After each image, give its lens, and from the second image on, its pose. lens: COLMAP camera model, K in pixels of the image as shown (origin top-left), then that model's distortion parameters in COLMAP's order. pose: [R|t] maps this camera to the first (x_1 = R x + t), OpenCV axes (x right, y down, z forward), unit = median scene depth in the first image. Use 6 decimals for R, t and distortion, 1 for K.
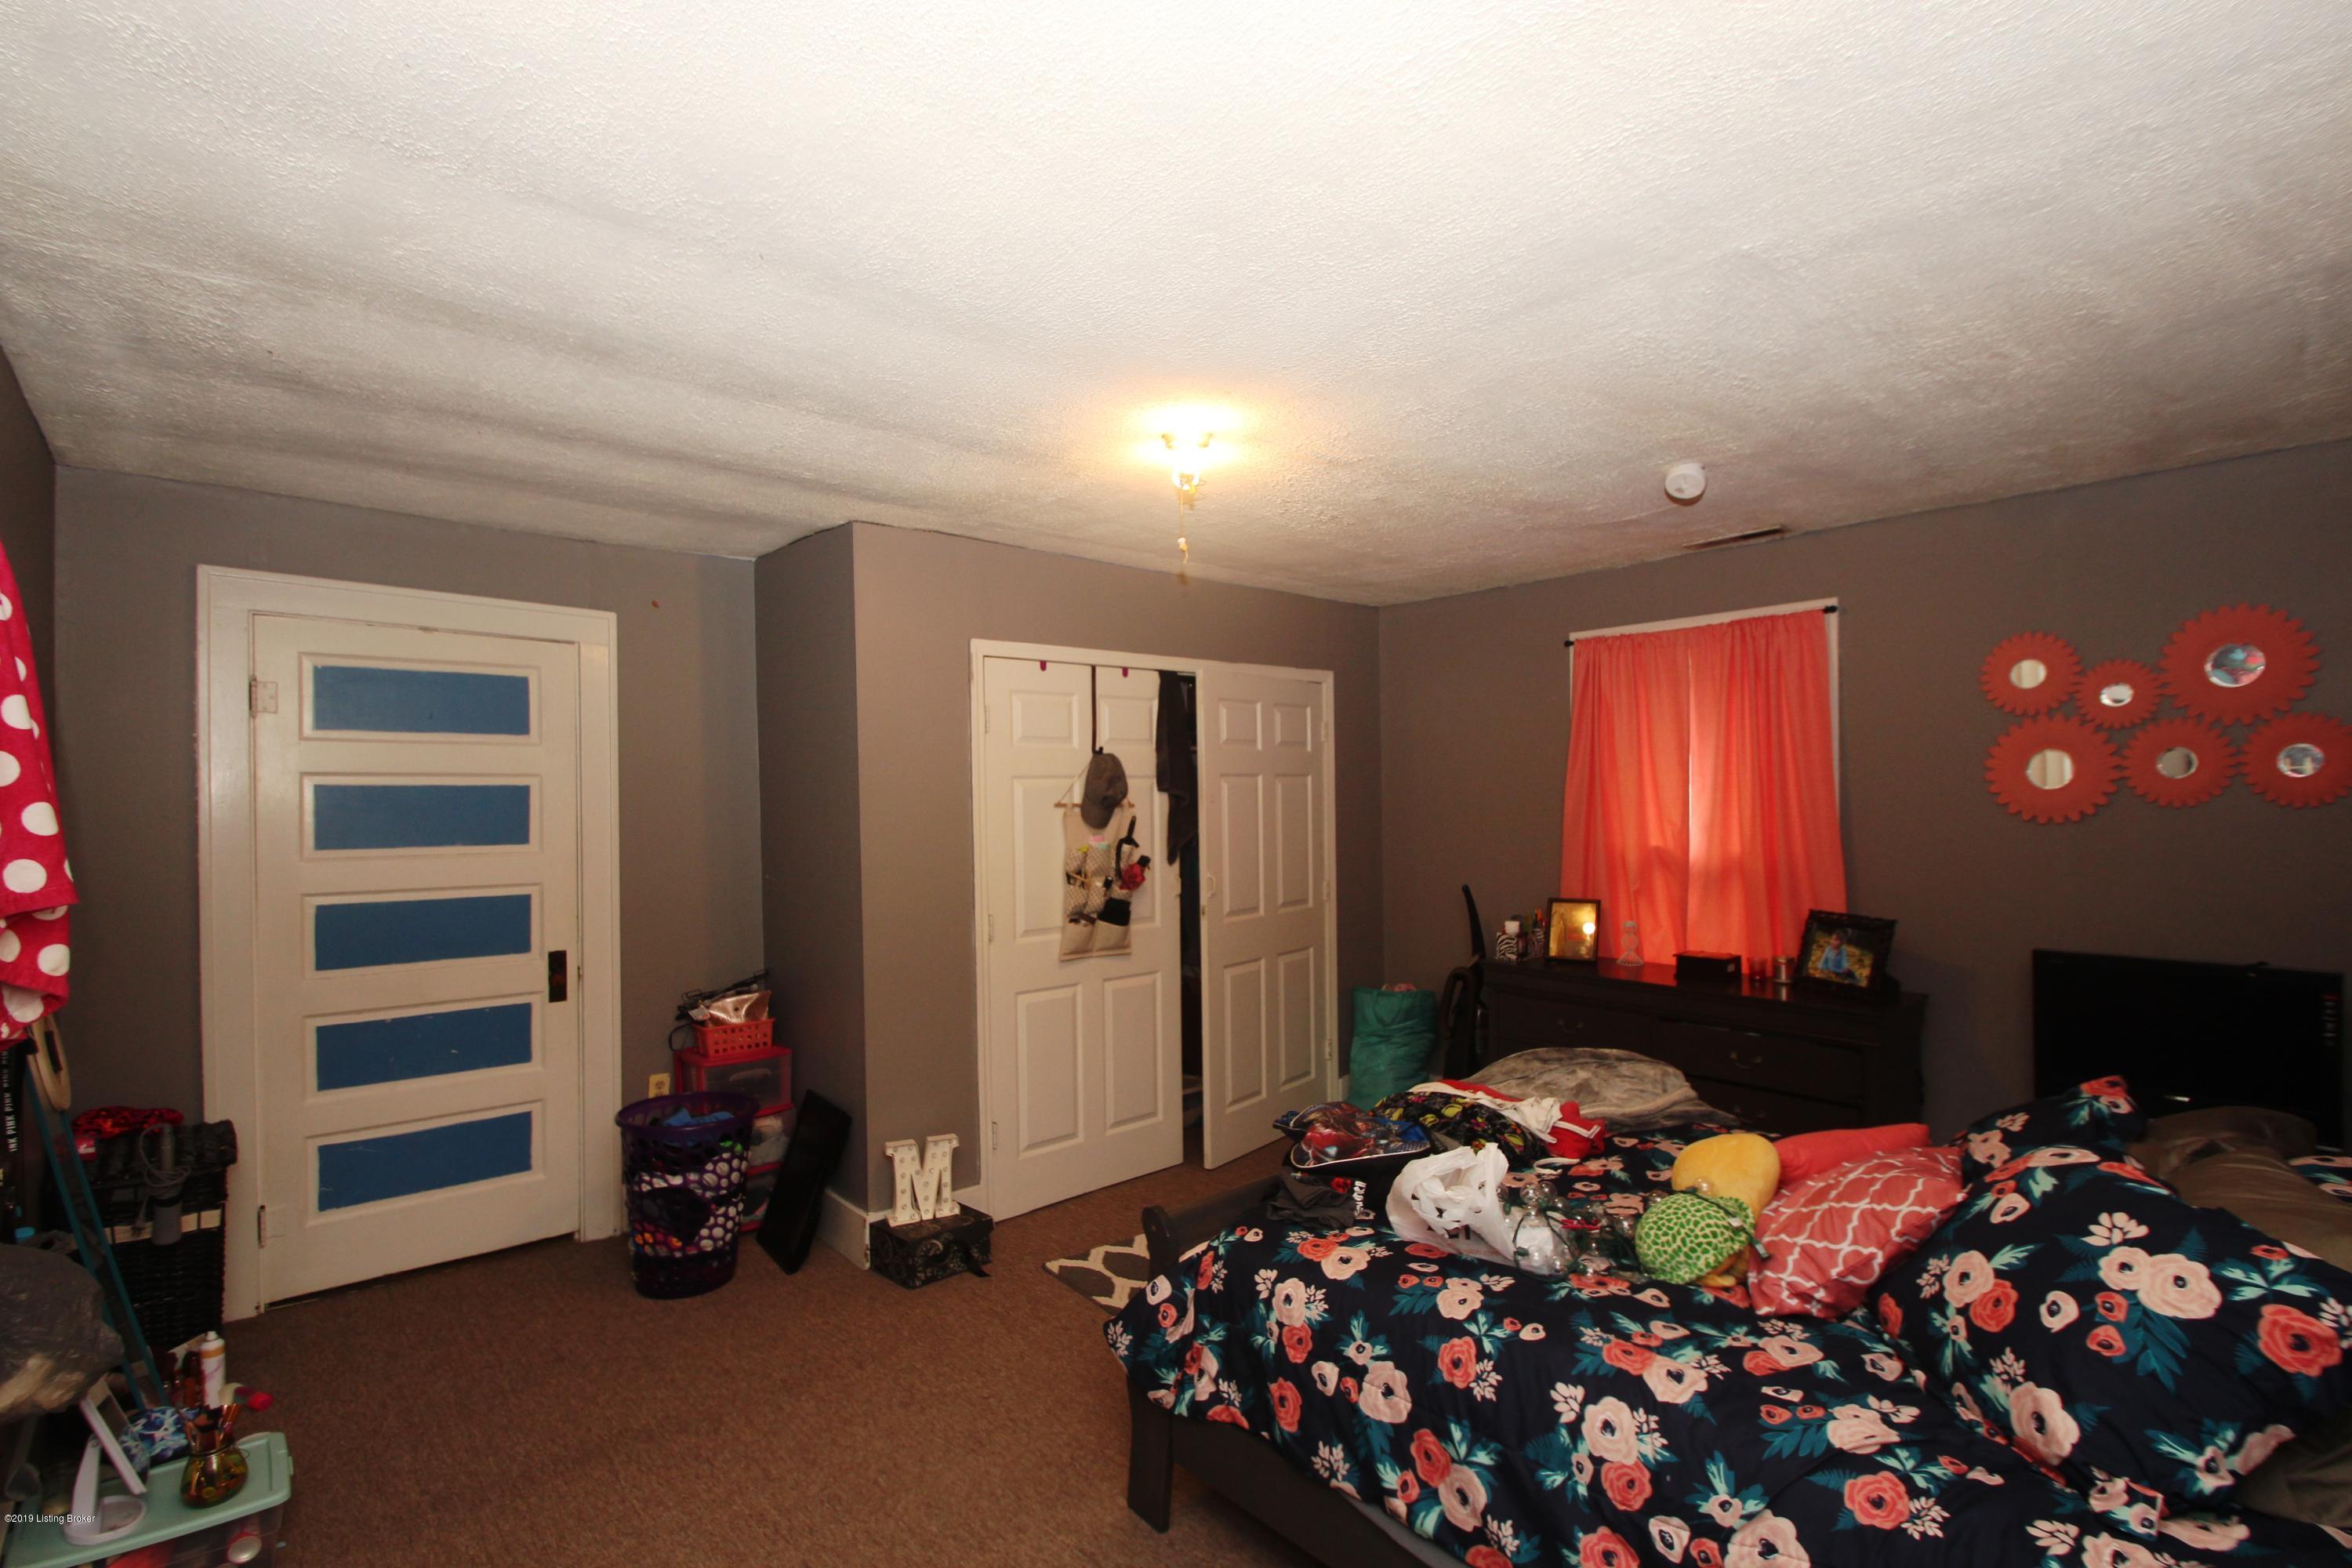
lens RADIAL K [[1103.5, 0, 1170.5], [0, 1103.5, 794.9], [0, 0, 1]] dist [-0.001050, -0.010352]
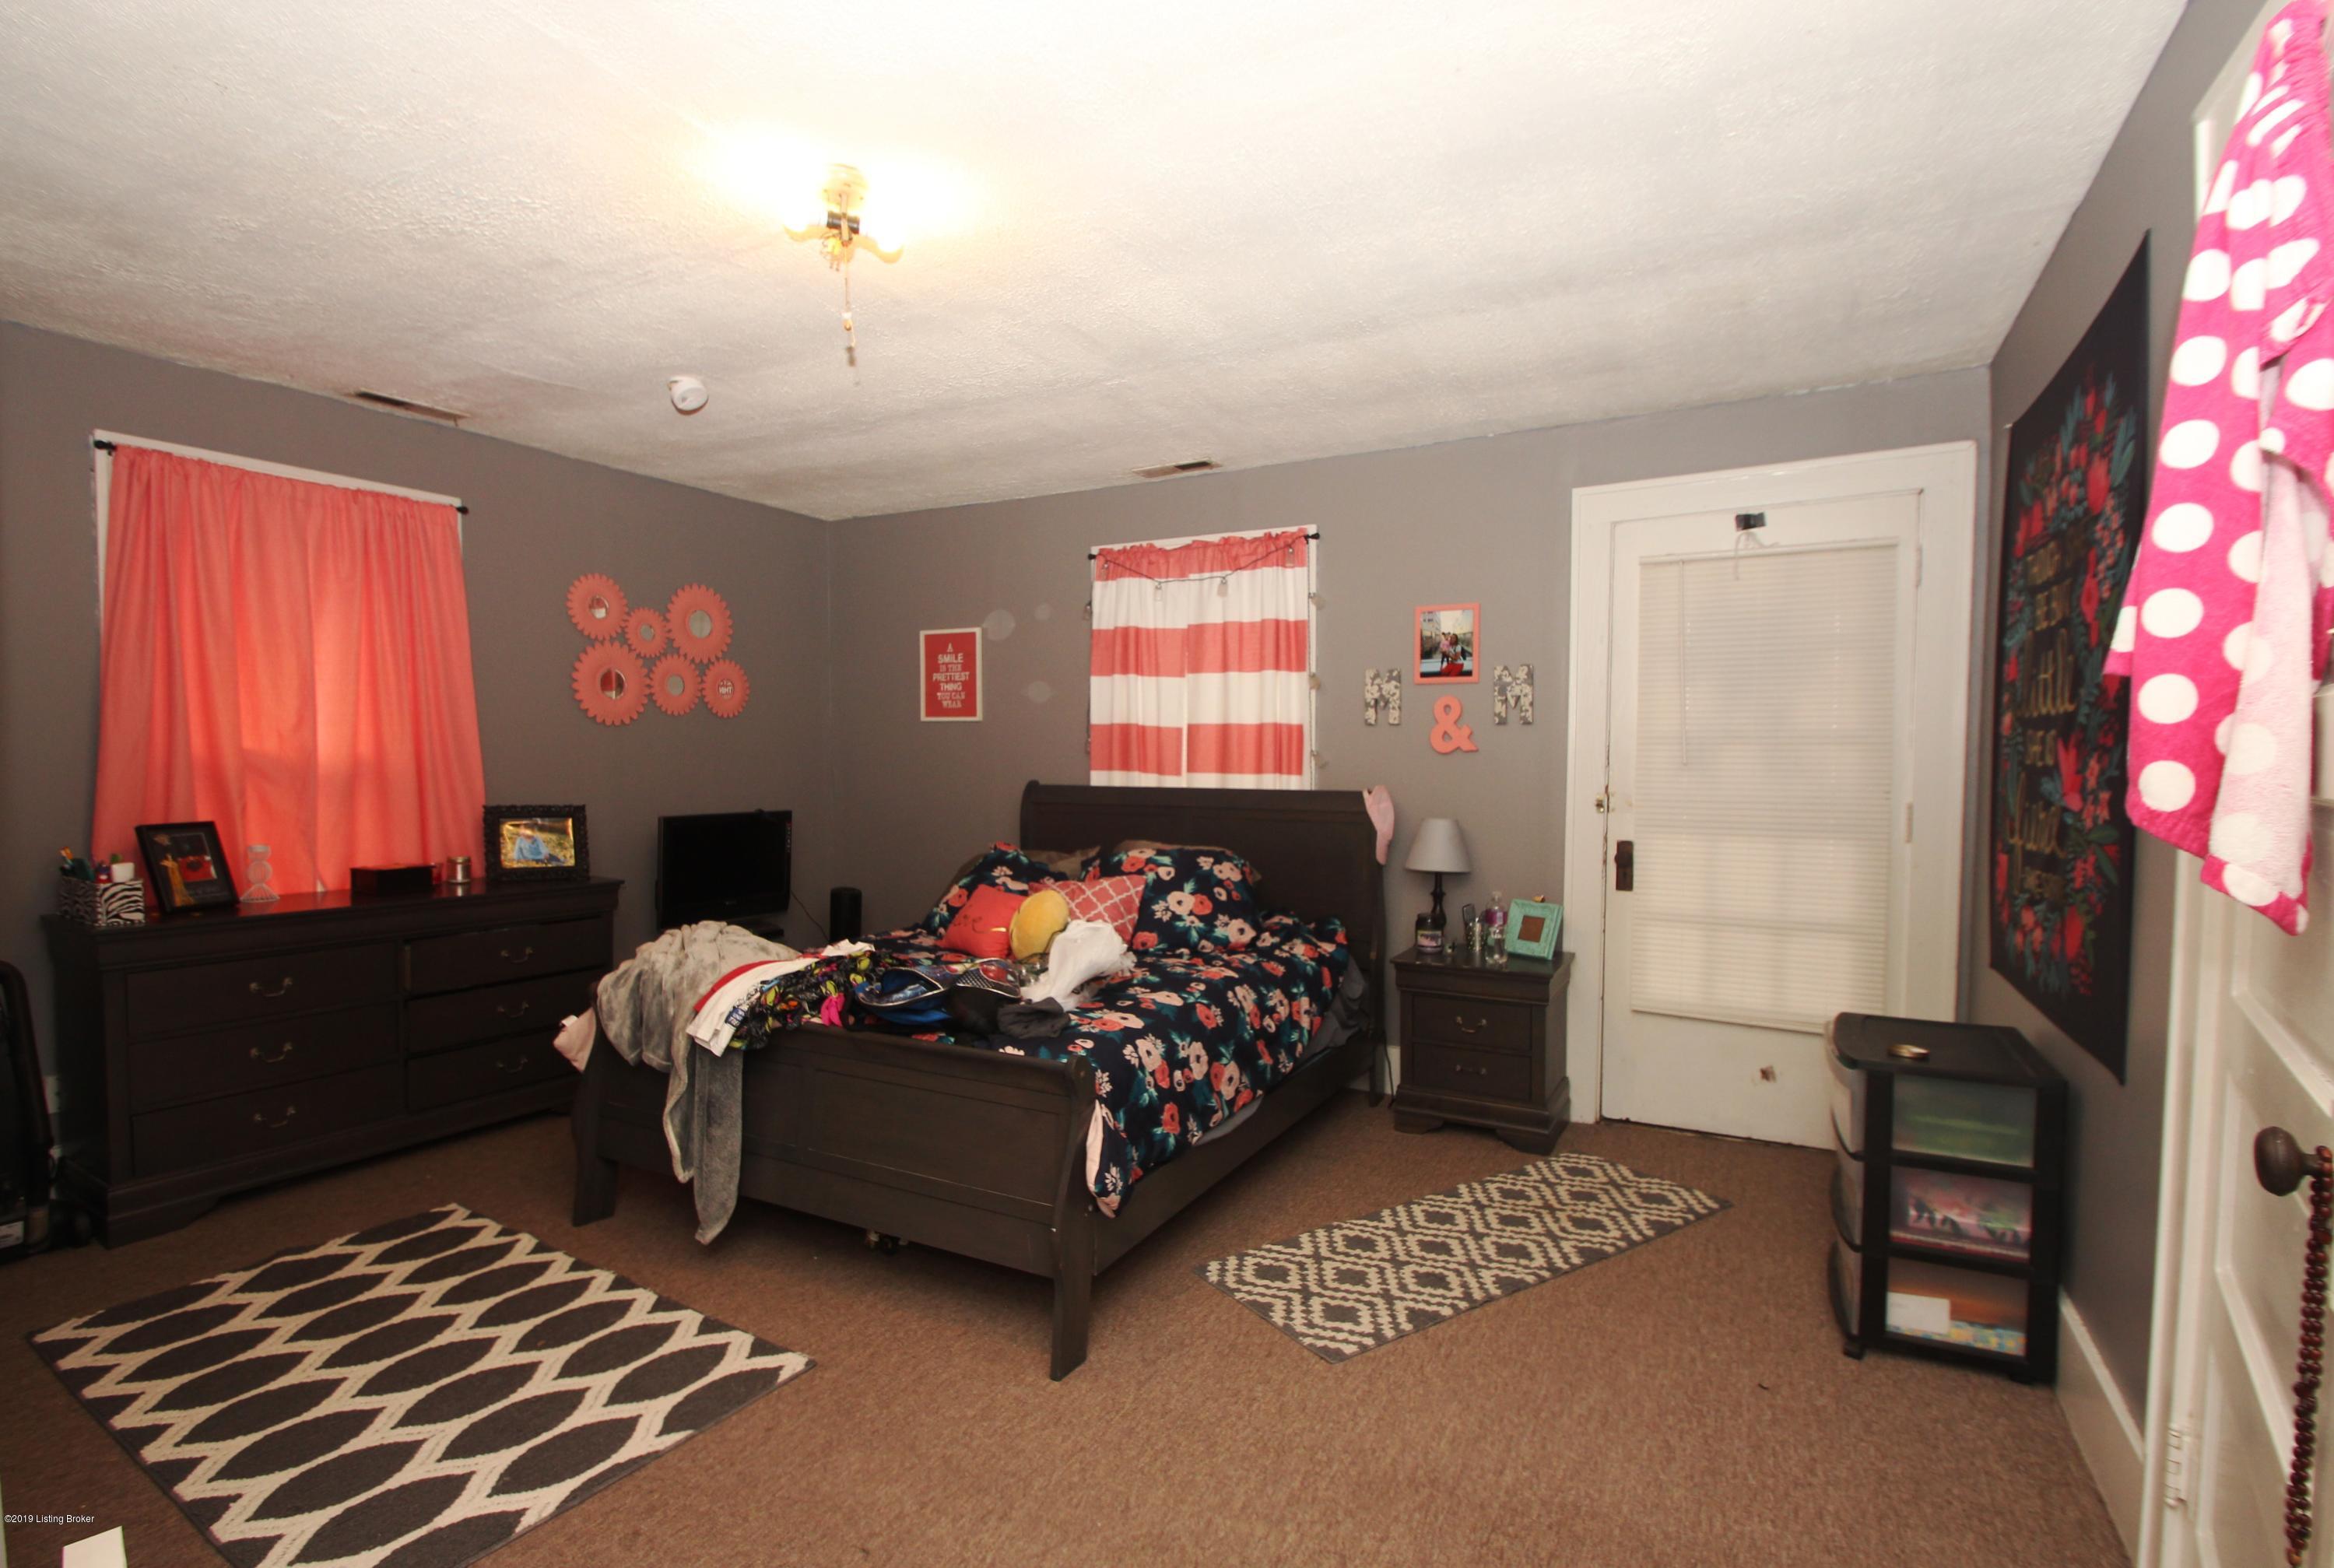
lens RADIAL K [[1084.6, 0, 1163.4], [0, 1084.6, 768.9], [0, 0, 1]] dist [-0.002204, -0.000120]
pose [[-0.339520, -0.000525, 0.940599, -0.625612], [-0.001691, 0.999999, -0.000052, 0.076434], [-0.940597, -0.001608, -0.339520, 0.823816]]
